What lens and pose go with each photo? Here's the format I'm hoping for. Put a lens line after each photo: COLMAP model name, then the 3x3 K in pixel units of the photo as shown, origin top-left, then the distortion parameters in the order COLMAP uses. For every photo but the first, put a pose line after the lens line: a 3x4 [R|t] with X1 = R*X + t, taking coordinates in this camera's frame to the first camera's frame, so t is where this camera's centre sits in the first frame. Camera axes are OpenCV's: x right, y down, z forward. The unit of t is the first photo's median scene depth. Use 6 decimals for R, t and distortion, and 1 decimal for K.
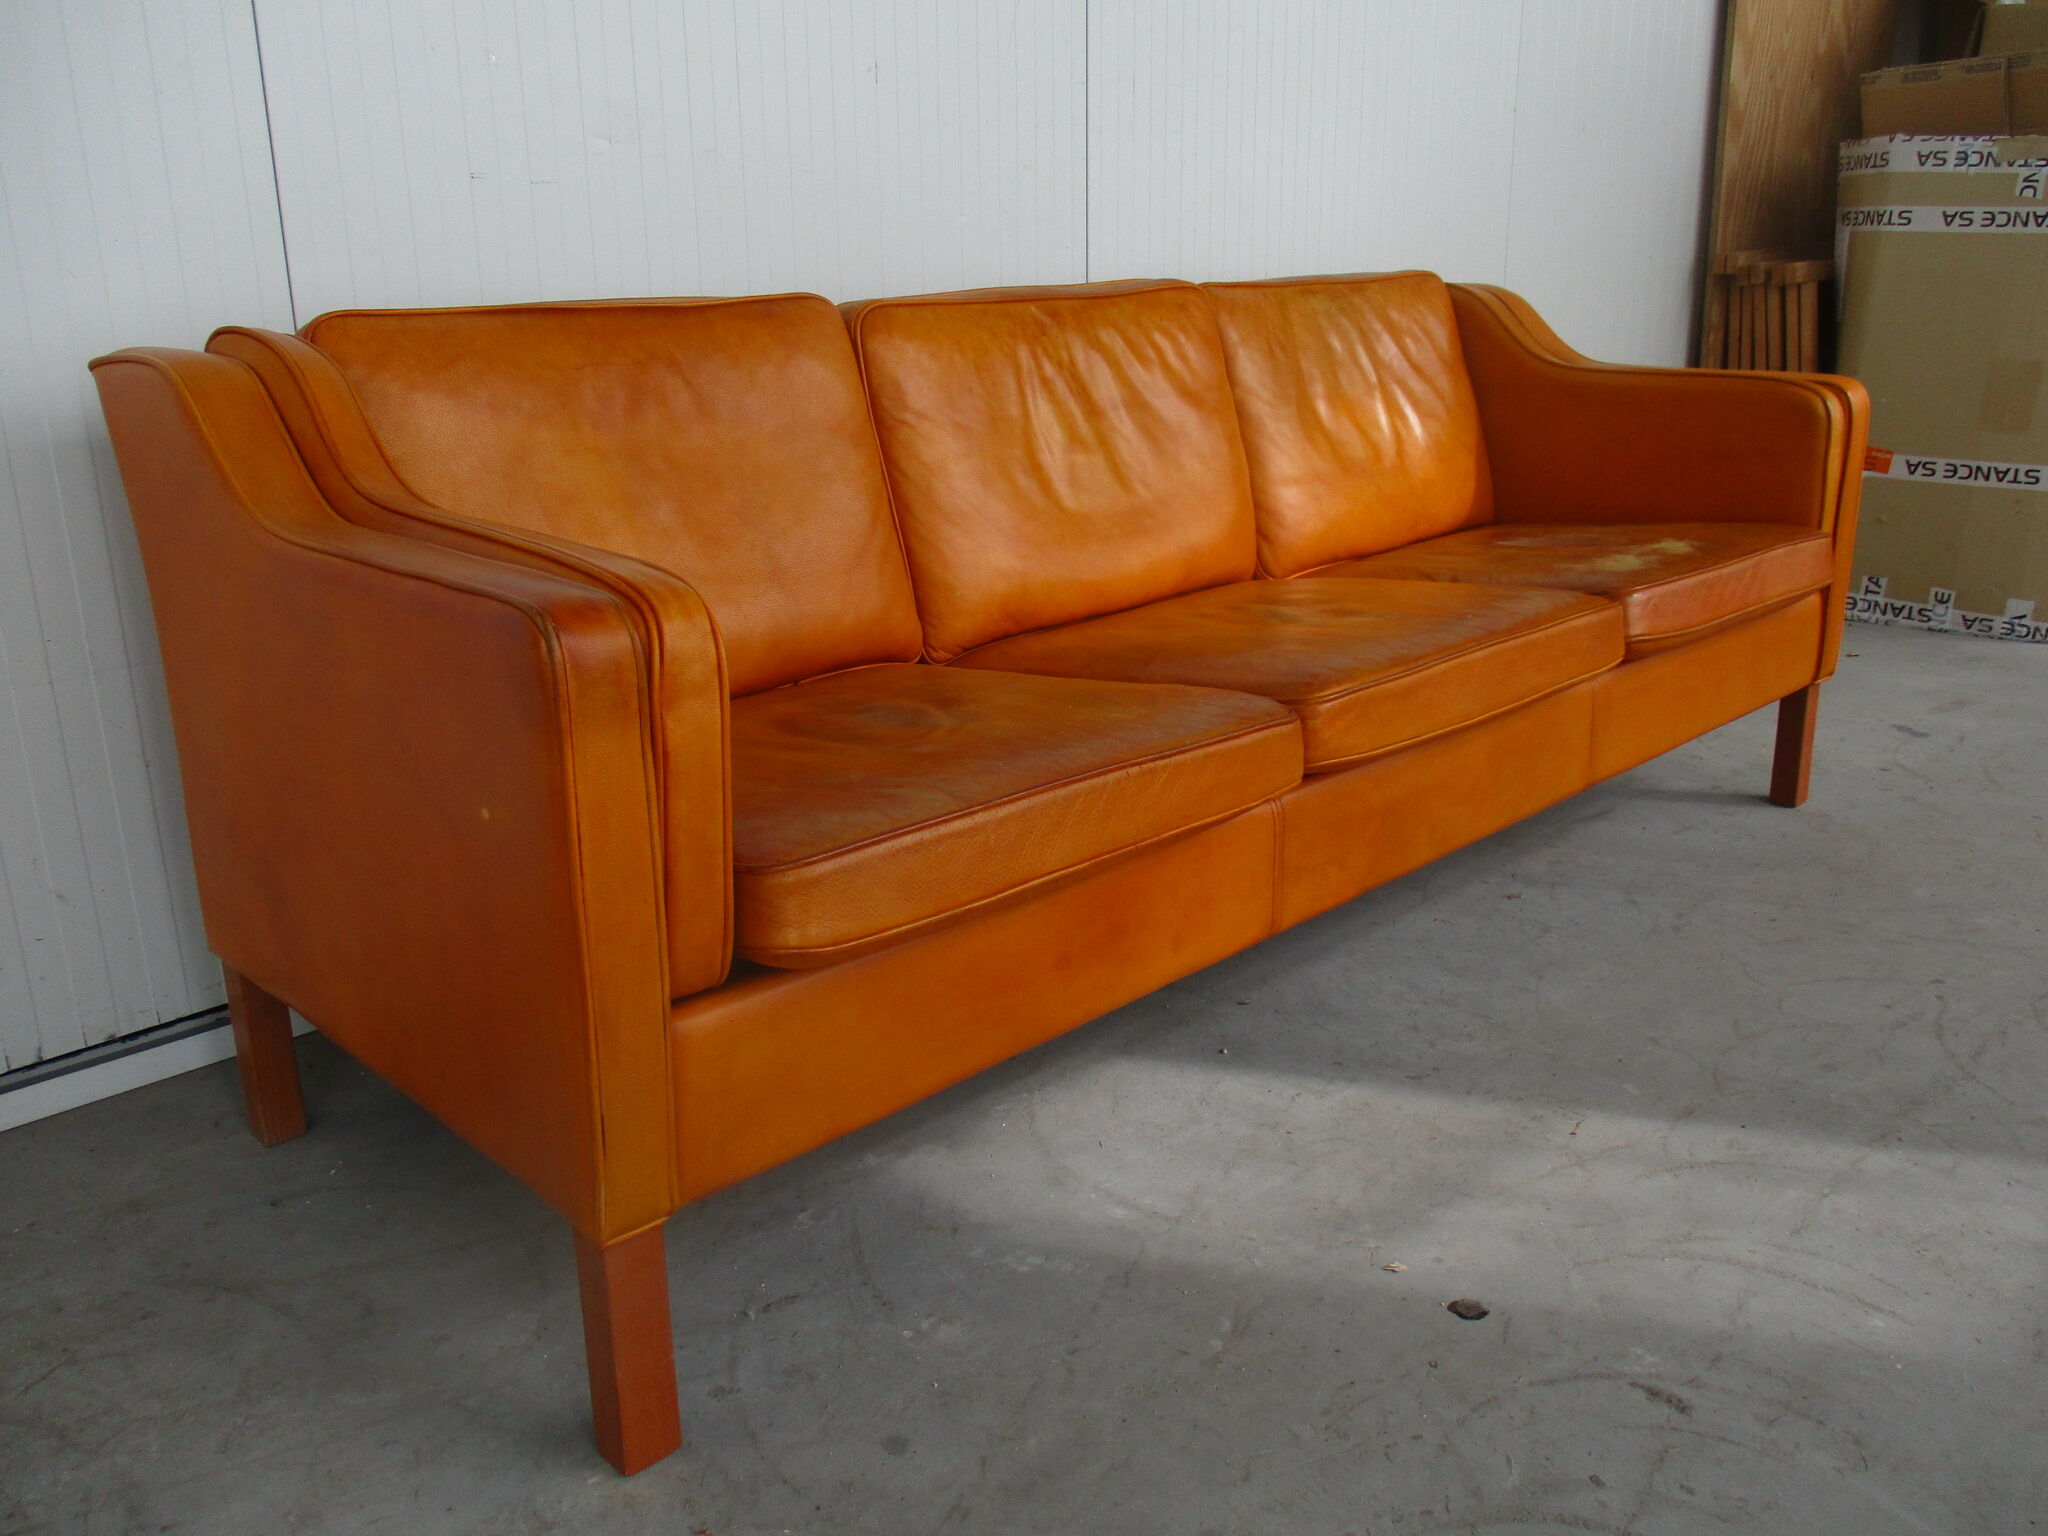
lens RADIAL K [[1711.6, 0, 1034.2], [0, 1711.6, 769.9], [0, 0, 1]] dist [-0.014134, 0.006437]
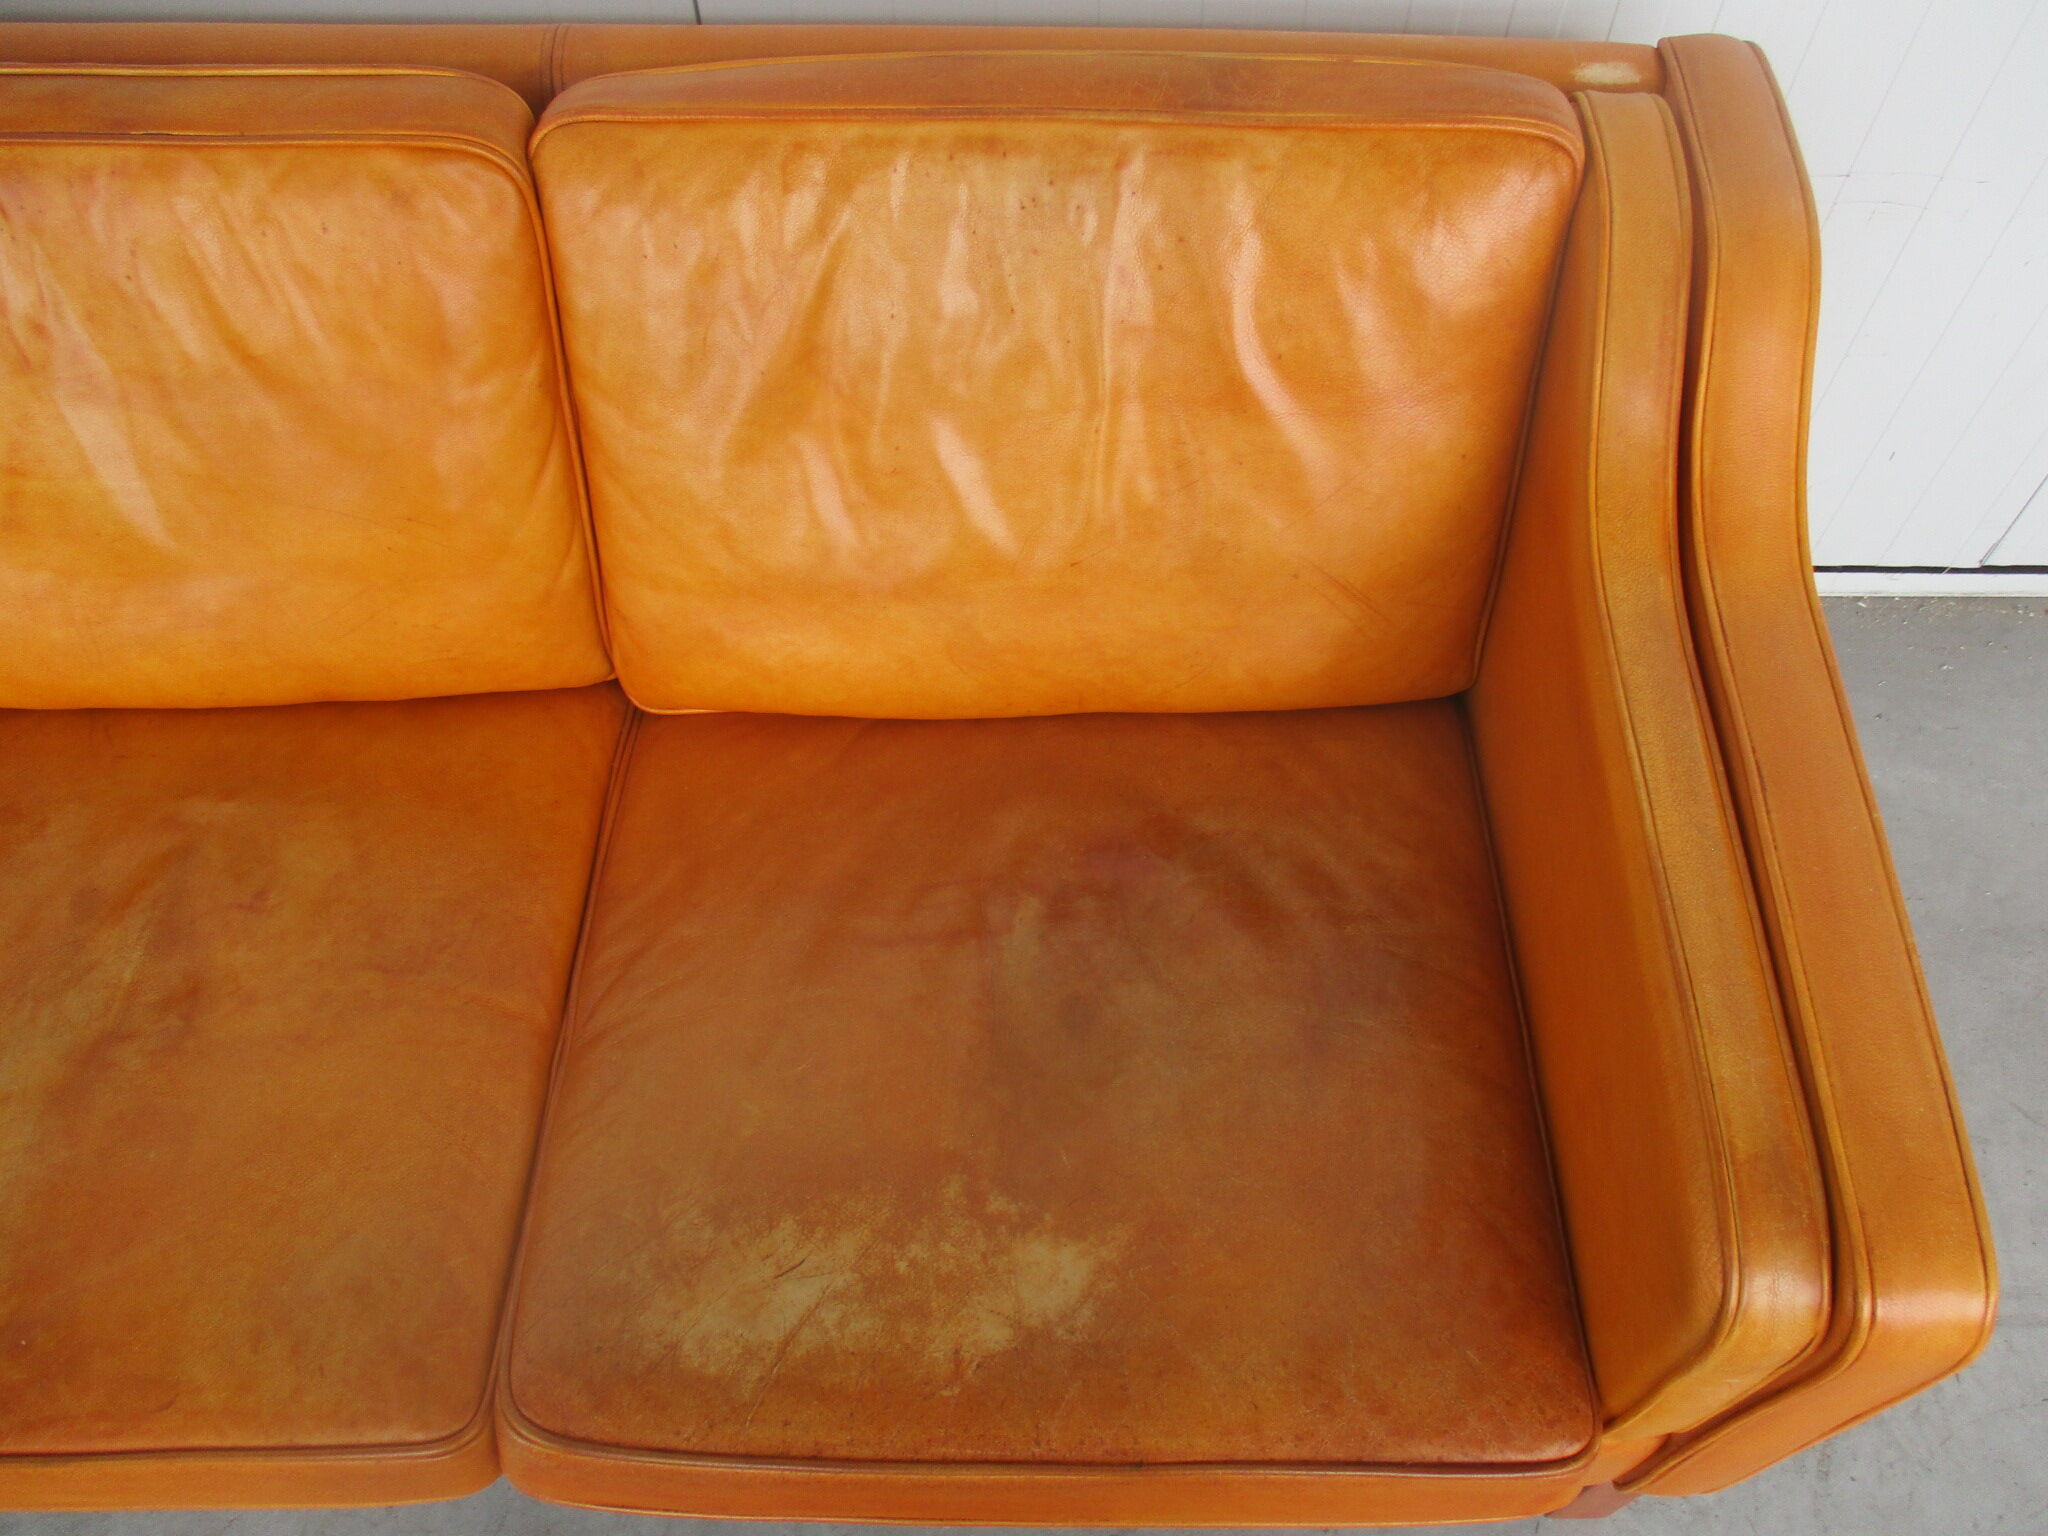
lens RADIAL K [[1767.0, 0, 1023.1], [0, 1767.0, 758.1], [0, 0, 1]] dist [-0.011691, -0.003789]
pose [[0.698444, 0.617101, -0.362440, 0.504962], [-0.222346, 0.668486, 0.709710, -0.598538], [0.680249, -0.415106, 0.604110, 0.881252]]
